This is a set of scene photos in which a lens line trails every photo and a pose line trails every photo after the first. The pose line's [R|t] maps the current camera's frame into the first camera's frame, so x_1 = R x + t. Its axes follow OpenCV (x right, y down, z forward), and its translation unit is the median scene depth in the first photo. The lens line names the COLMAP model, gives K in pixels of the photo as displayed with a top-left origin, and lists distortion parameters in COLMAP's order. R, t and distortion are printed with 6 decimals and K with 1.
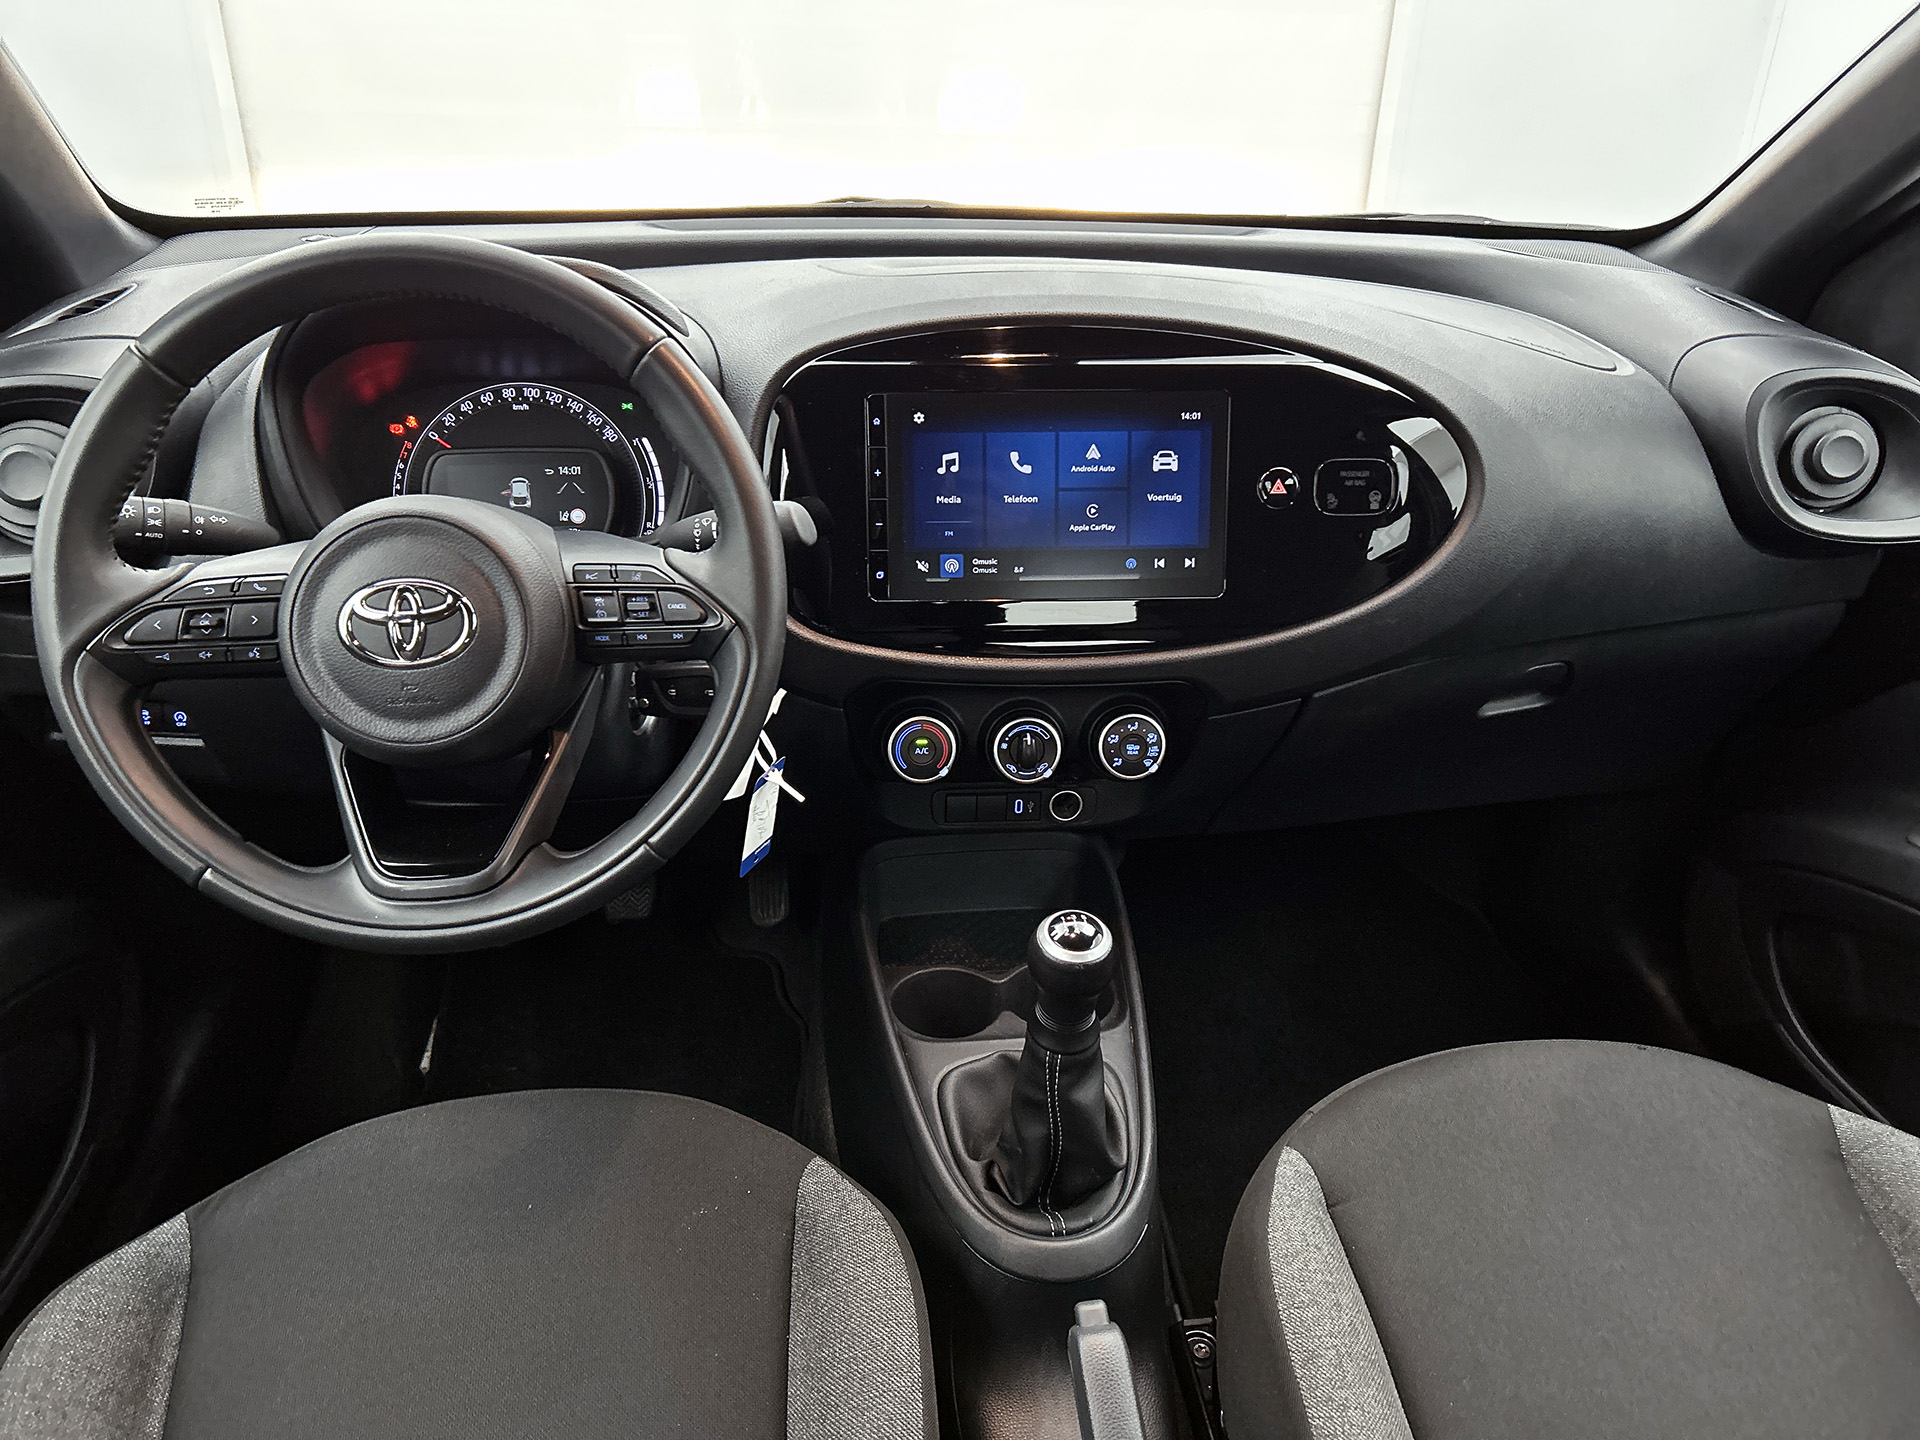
lens RADIAL K [[1481.5, 0, 997.0], [0, 1481.5, 735.7], [0, 0, 1]] dist [0.046814, -0.078343]
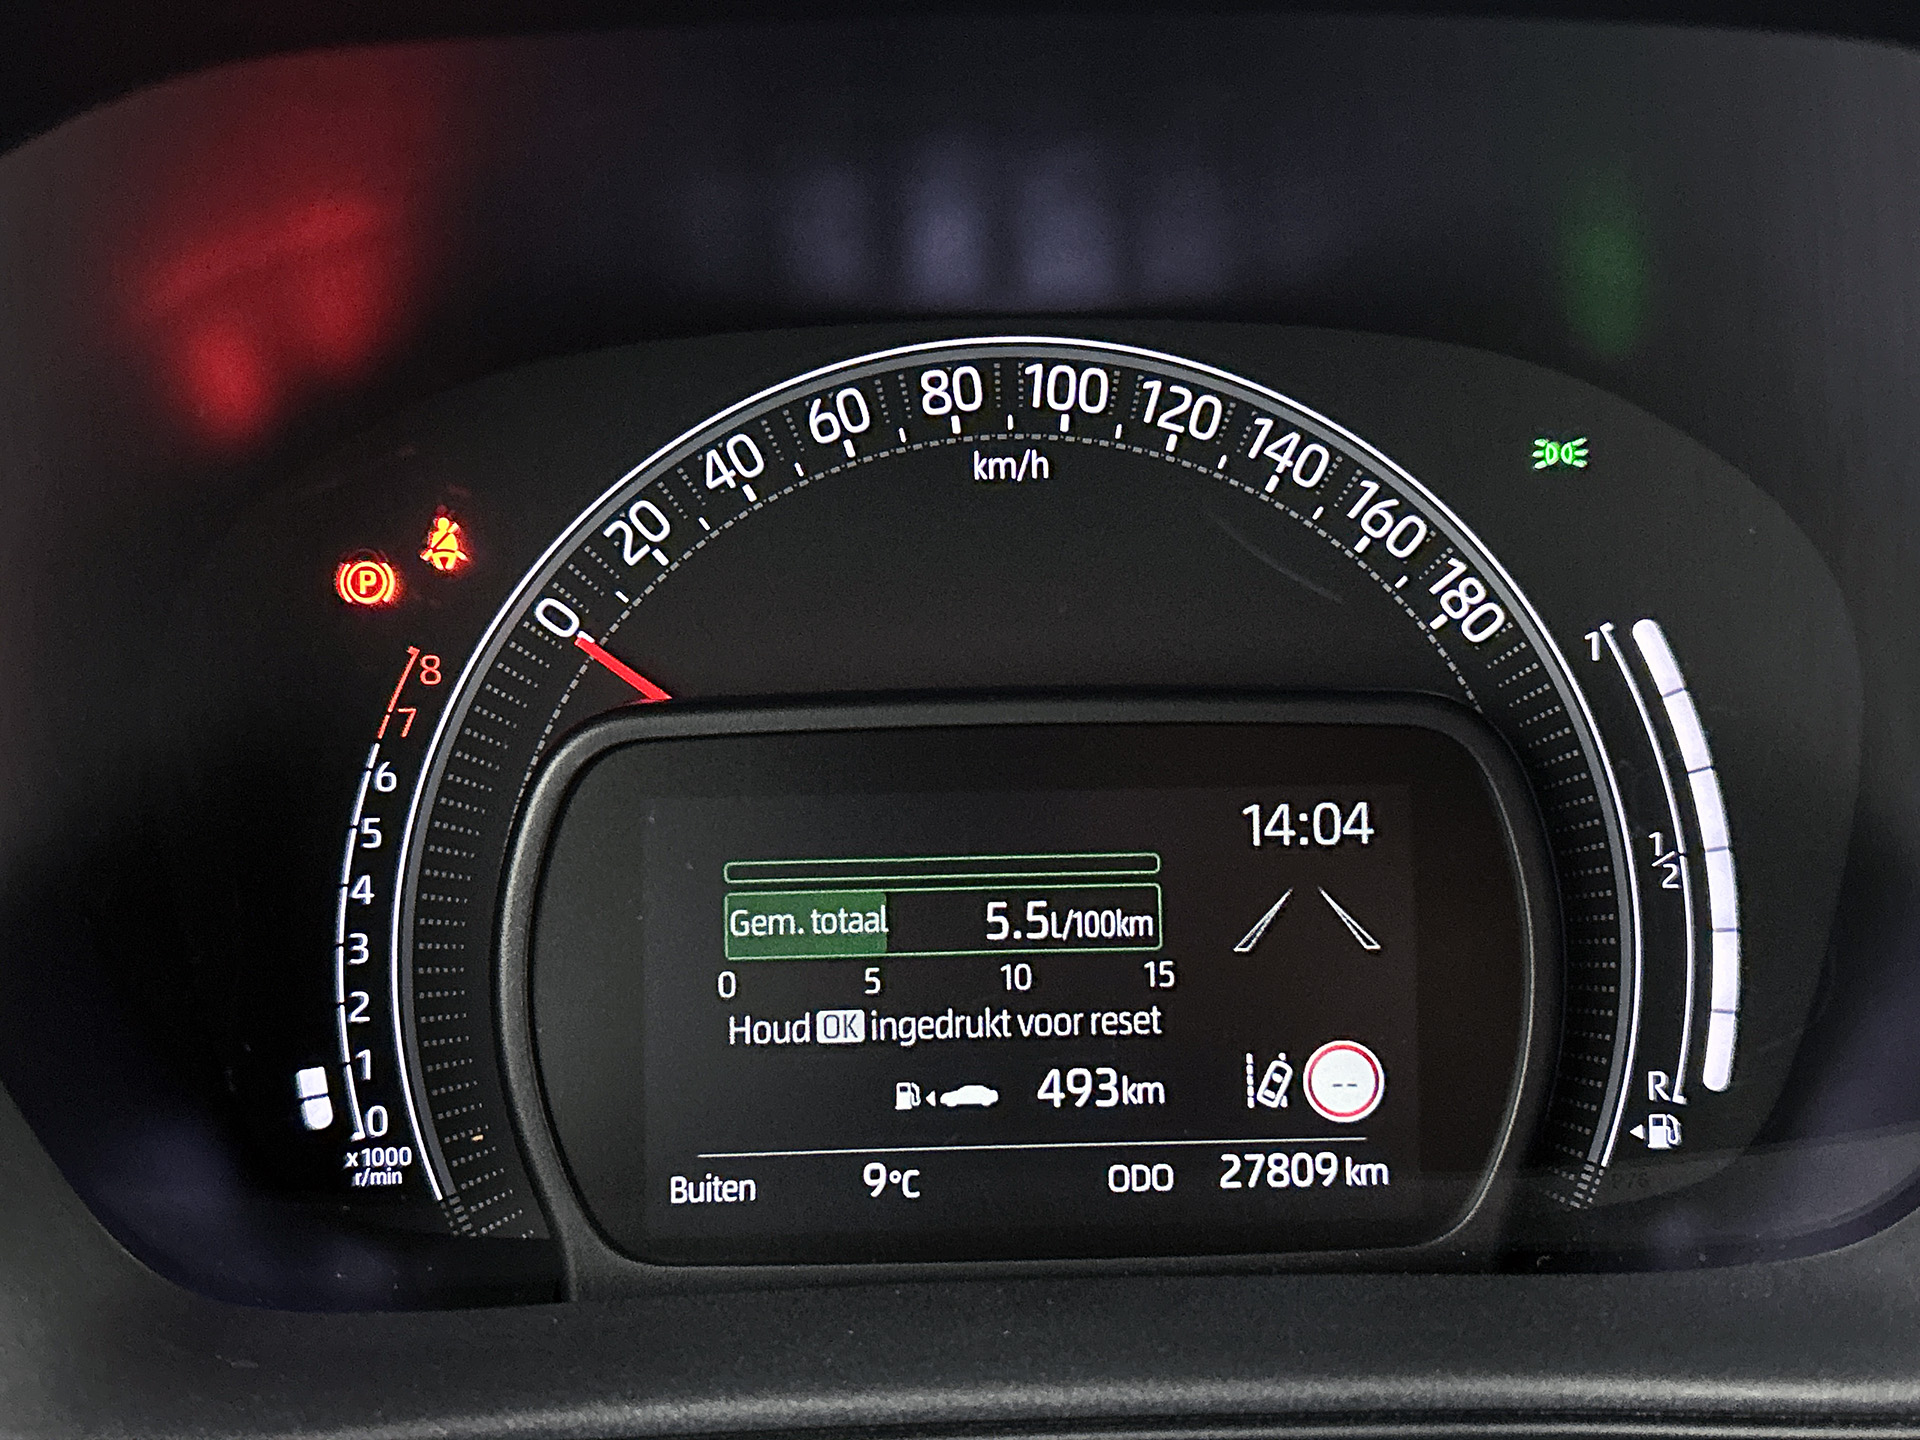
lens RADIAL K [[2261.0, 0, 963.8], [0, 2261.0, 704.4], [0, 0, 1]] dist [0.131162, 0.000000]
pose [[0.995066, 0.012298, -0.098450, -0.301780], [-0.017791, 0.998322, -0.055107, -0.177292], [0.097607, 0.056586, 0.993615, 0.727930]]
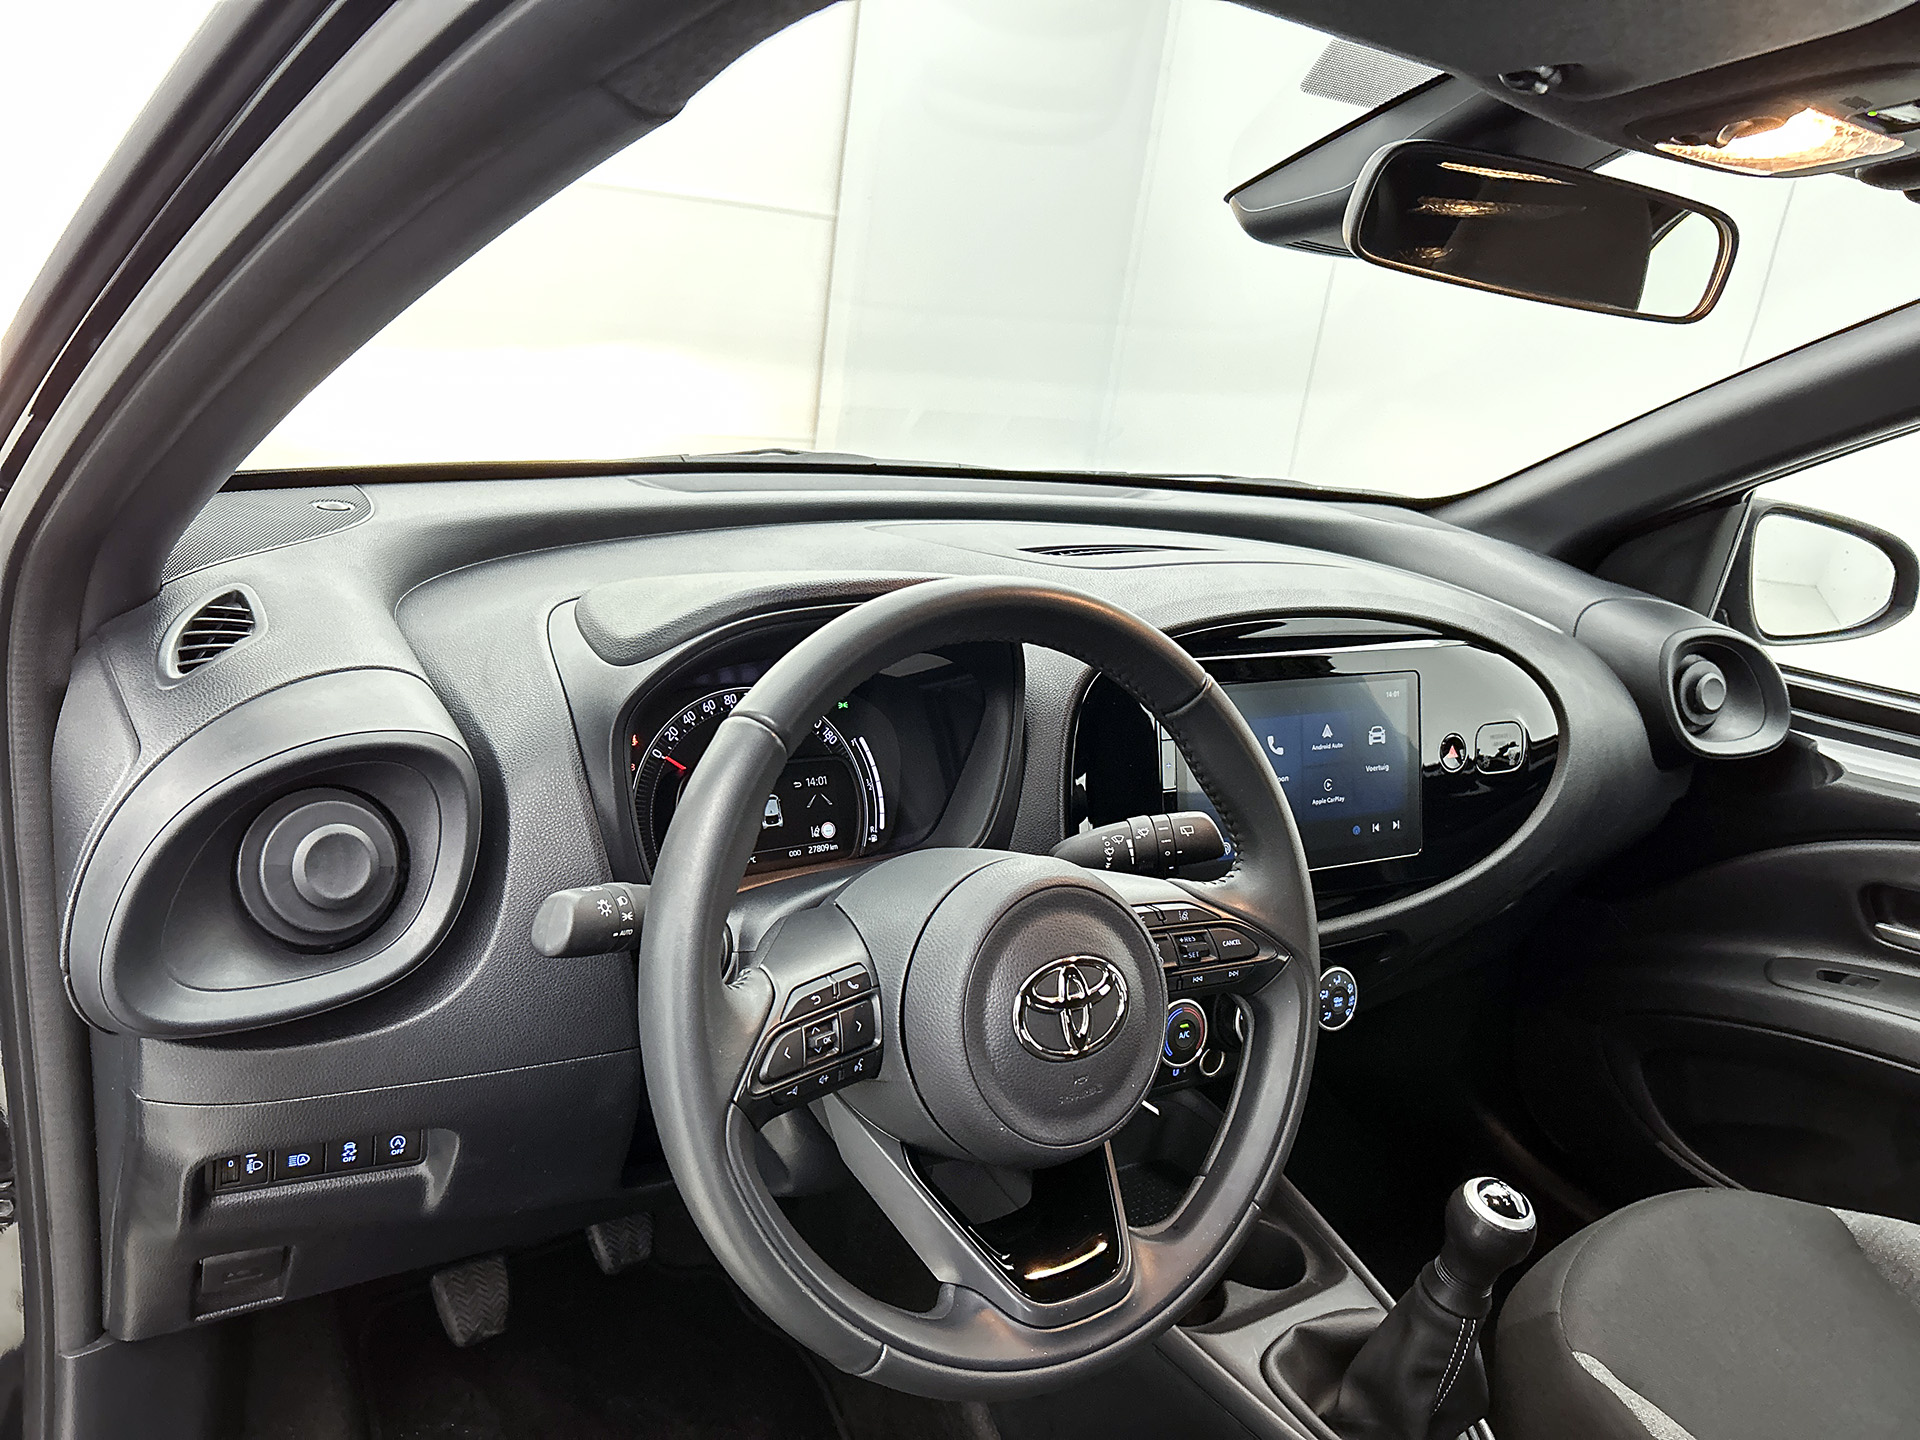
lens RADIAL K [[1481.5, 0, 958.0], [0, 1481.5, 727.3], [0, 0, 1]] dist [0.046814, -0.078343]
pose [[0.886557, -0.061513, 0.458512, -0.622935], [0.110171, 0.990679, -0.080114, -0.129434], [-0.449310, 0.121540, 0.885070, 0.160866]]
